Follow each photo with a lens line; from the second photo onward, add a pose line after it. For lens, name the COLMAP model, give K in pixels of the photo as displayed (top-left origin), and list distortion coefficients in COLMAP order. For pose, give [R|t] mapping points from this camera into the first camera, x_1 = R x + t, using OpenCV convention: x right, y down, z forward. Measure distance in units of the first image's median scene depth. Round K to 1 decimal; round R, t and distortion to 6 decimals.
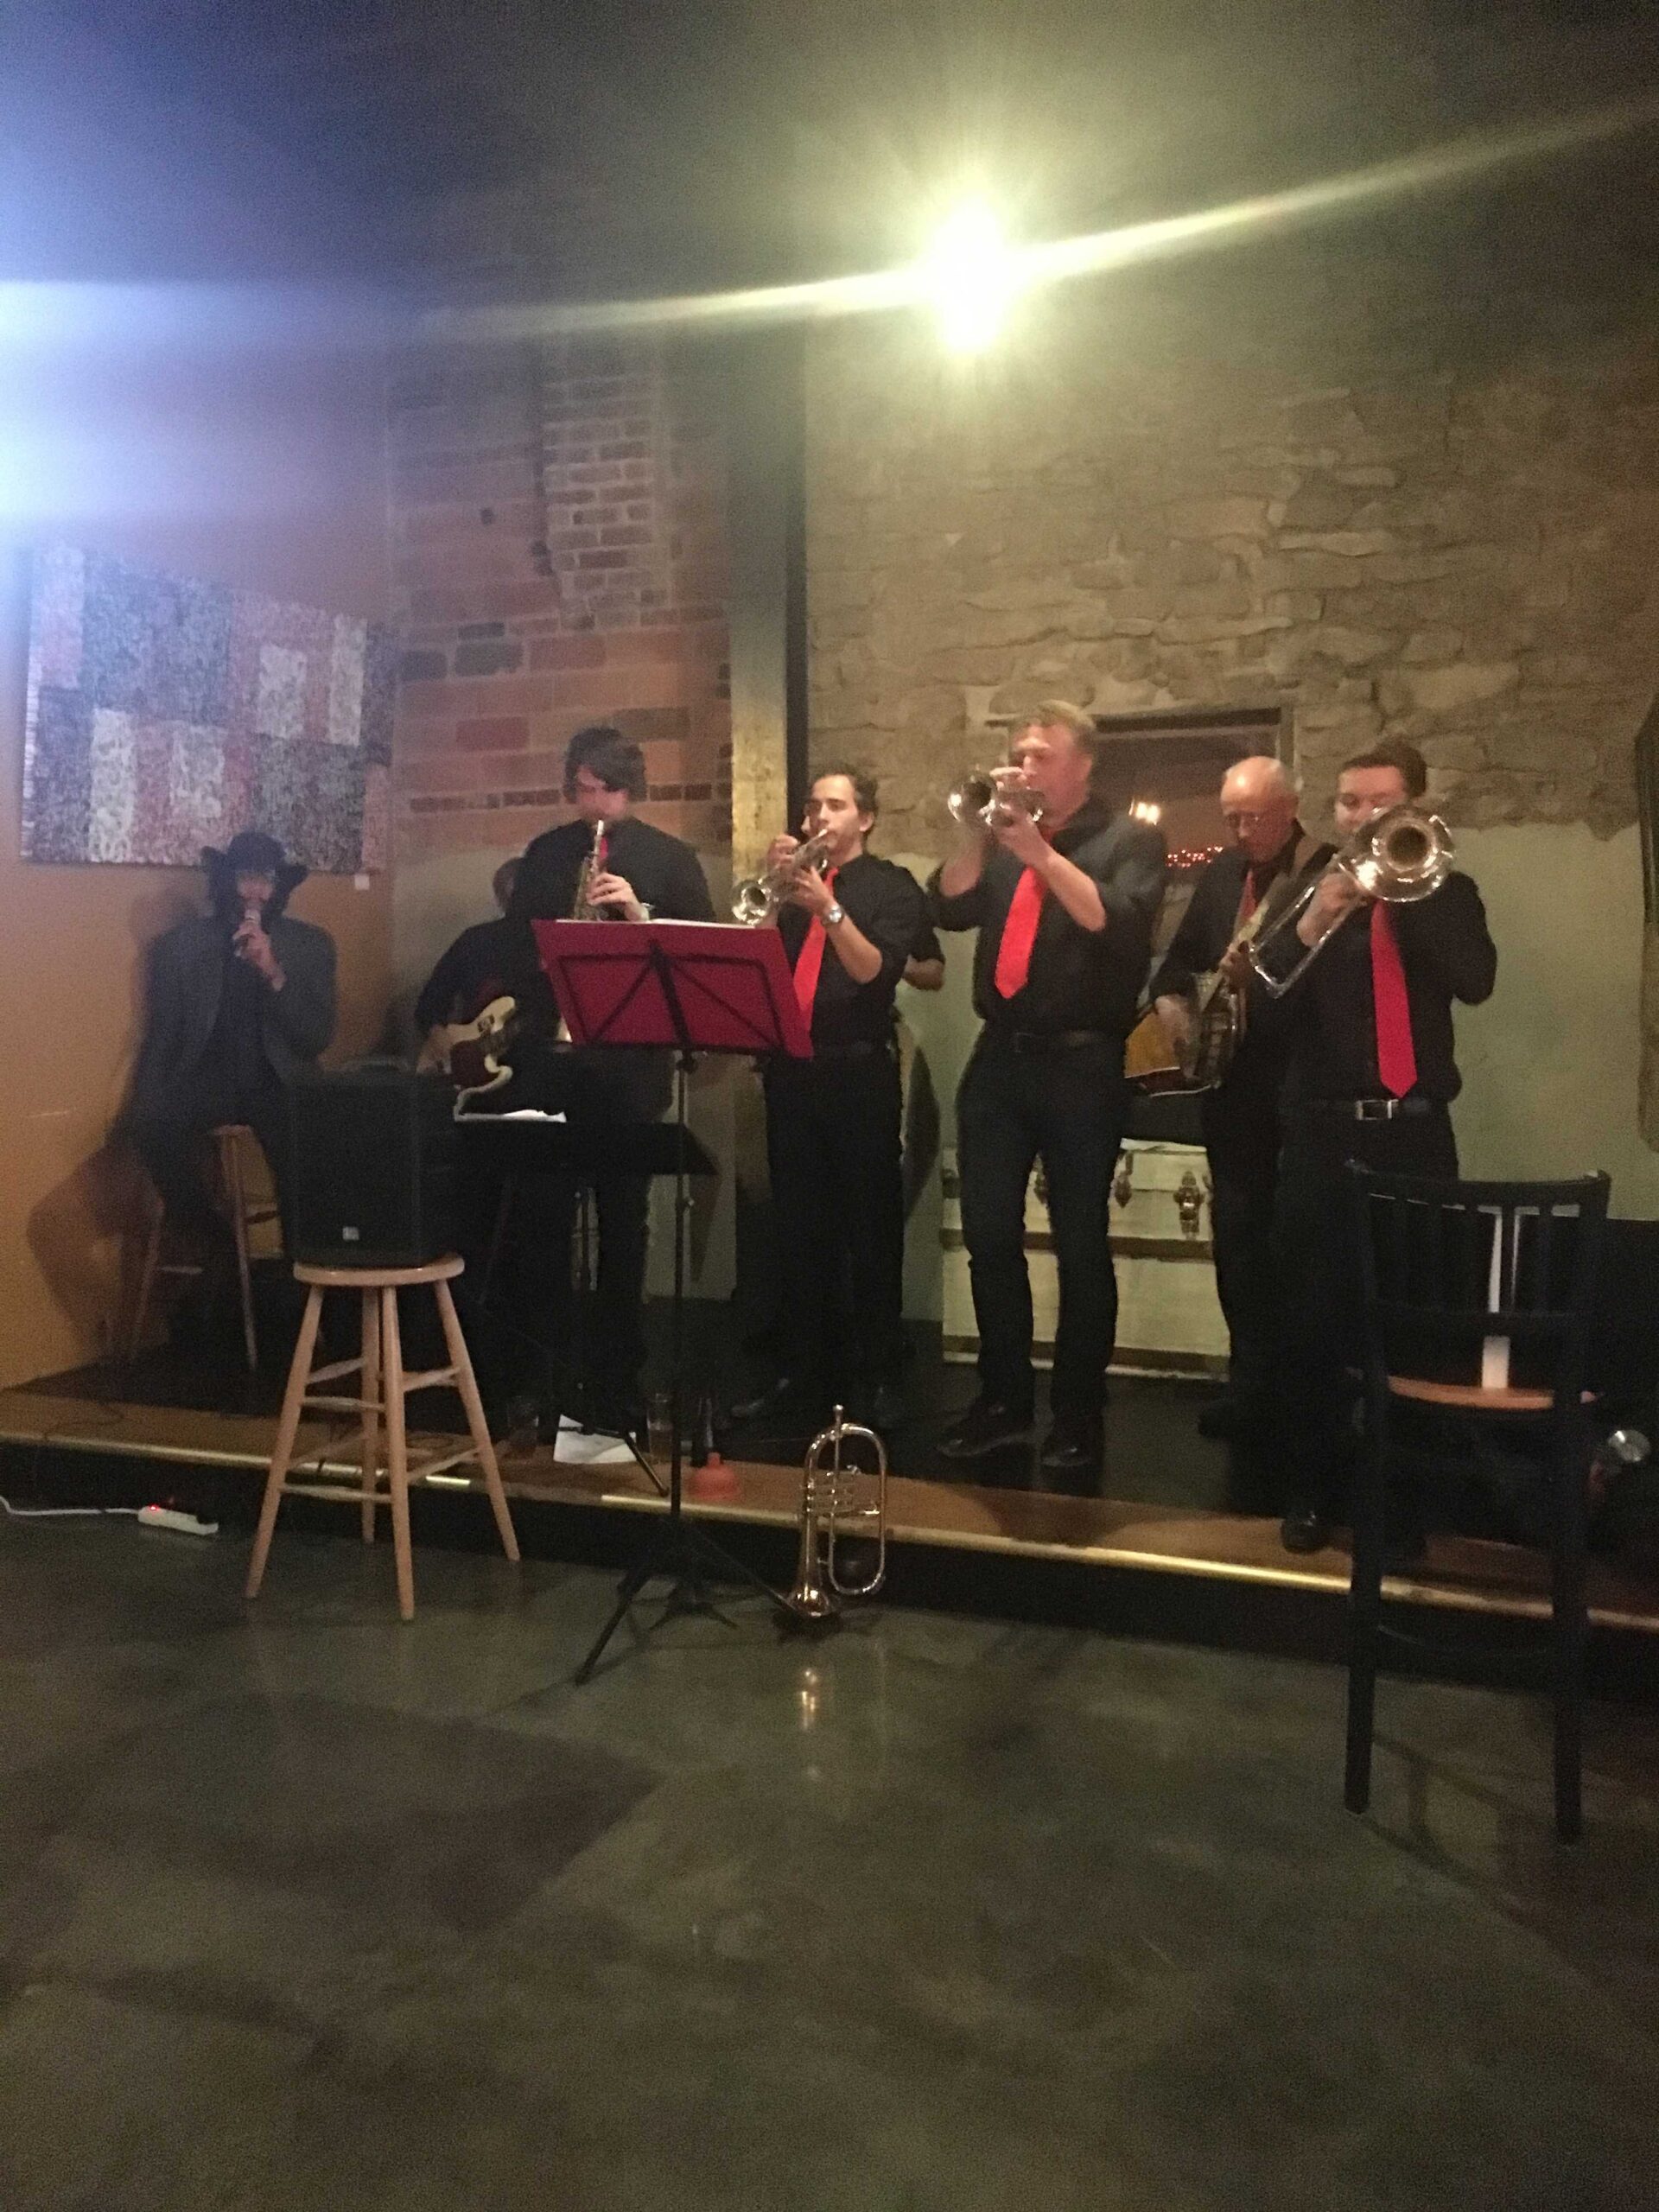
lens RADIAL K [[2113.9, 0, 833.9], [0, 2113.9, 1107.5], [0, 0, 1]] dist [0.053681, 0.000000]
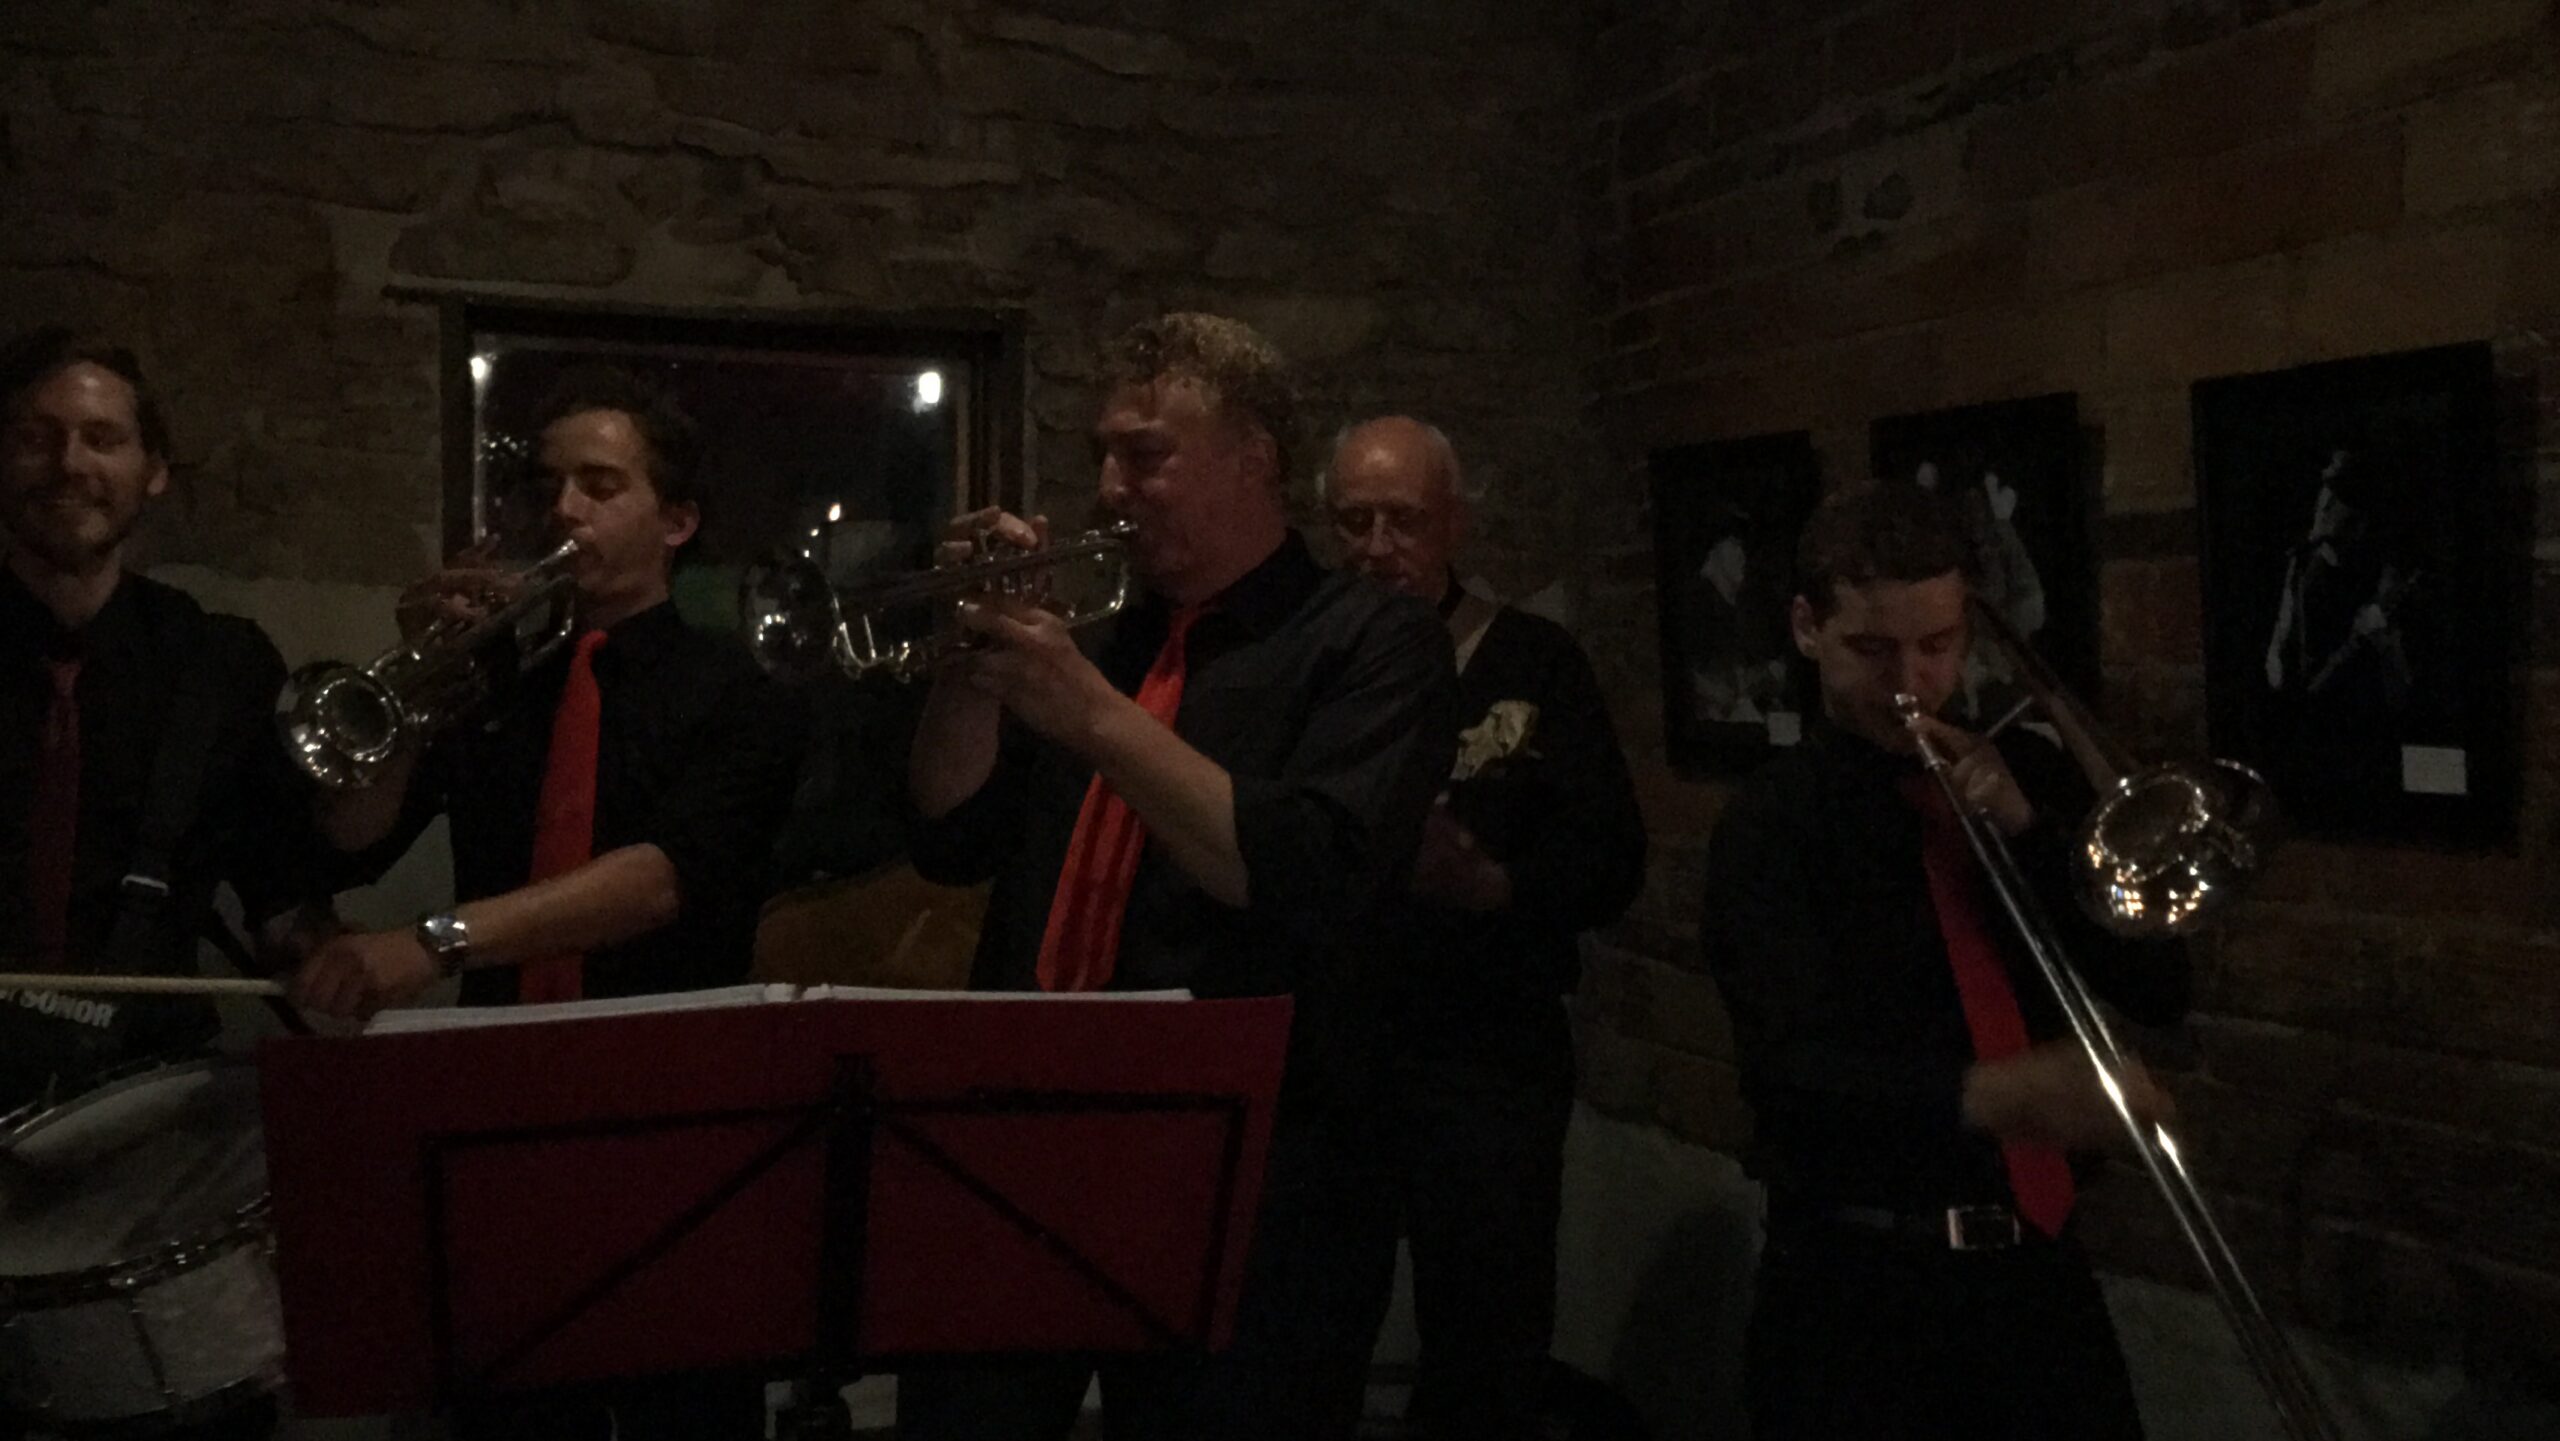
lens RADIAL K [[2766.4, 0, 1311.1], [0, 2766.4, 605.3], [0, 0, 1]] dist [0.120226, 0.000000]
pose [[0.737441, 0.035762, 0.674465, -0.189953], [0.025189, 0.996446, -0.080376, -0.061204], [-0.674942, 0.076262, 0.733919, 0.432615]]
